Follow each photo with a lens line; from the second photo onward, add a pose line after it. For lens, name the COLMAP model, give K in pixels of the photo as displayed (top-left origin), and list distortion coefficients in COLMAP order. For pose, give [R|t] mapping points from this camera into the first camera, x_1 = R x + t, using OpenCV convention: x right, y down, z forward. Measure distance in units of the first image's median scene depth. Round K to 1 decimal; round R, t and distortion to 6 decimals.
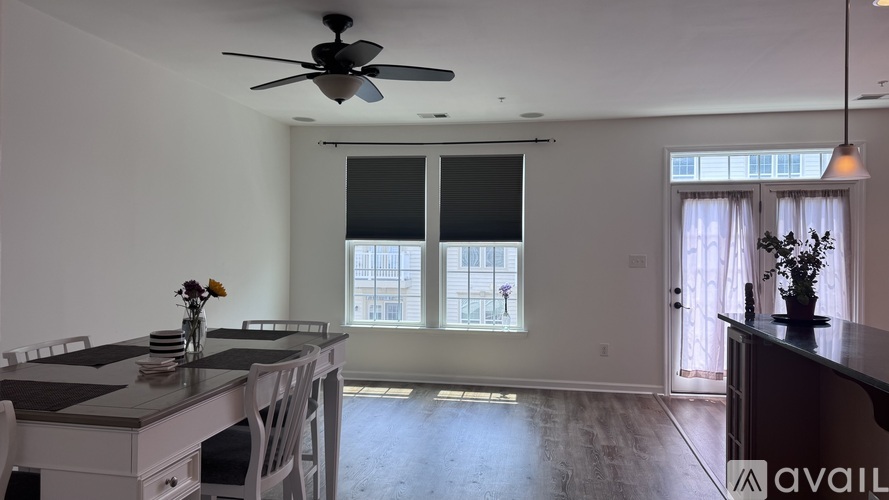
lens RADIAL K [[632.0, 0, 444.5], [0, 632.0, 255.0], [0, 0, 1]] dist [0.144370, -0.187460]
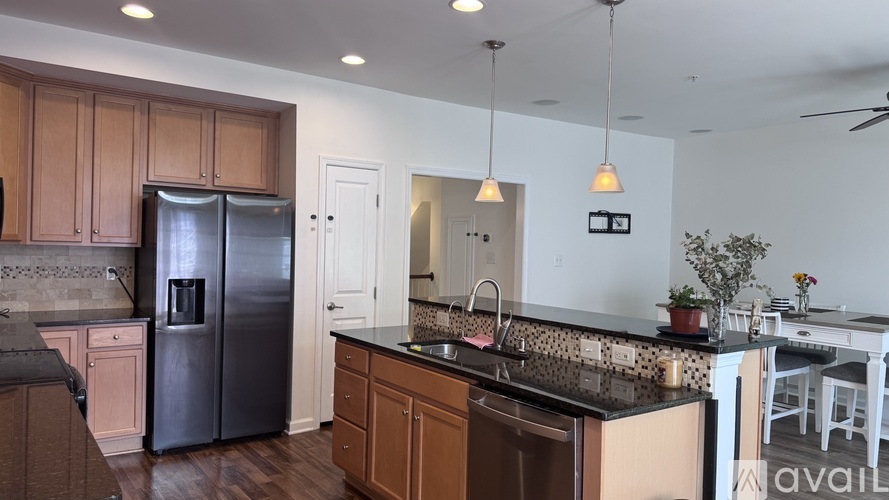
lens RADIAL K [[632.0, 0, 444.5], [0, 632.0, 255.0], [0, 0, 1]] dist [0.144370, -0.187460]
pose [[-0.700028, -0.010186, -0.714043, 0.736748], [-0.039255, 0.998935, 0.024235, -0.006859], [0.713035, 0.044995, -0.699683, 0.722740]]
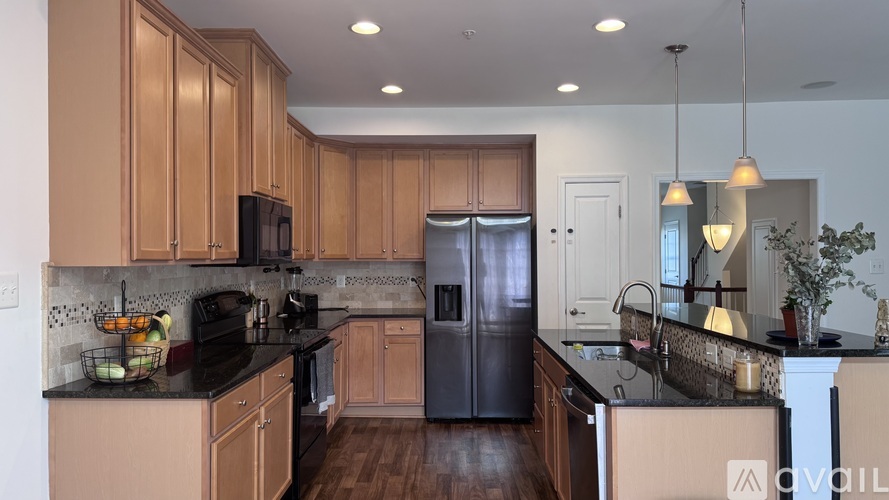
lens RADIAL K [[632.0, 0, 444.5], [0, 632.0, 255.0], [0, 0, 1]] dist [0.144370, -0.187460]
pose [[-0.986969, -0.000385, -0.160908, 0.579412], [-0.002029, 0.999947, 0.010052, -0.003542], [0.160896, 0.010248, -0.986918, 0.899285]]
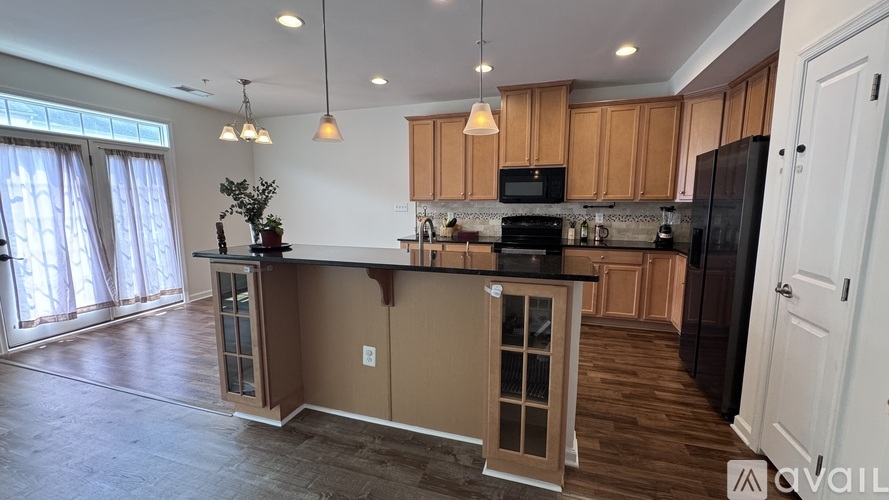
lens RADIAL K [[355.7, 0, 444.5], [0, 355.7, 250.0], [0, 0, 1]] dist [-0.000984, -0.000039]
pose [[0.144026, -0.133656, 0.980506, -0.056198], [0.016209, 0.991023, 0.132709, 0.008466], [-0.989441, -0.003221, 0.144899, 0.290641]]
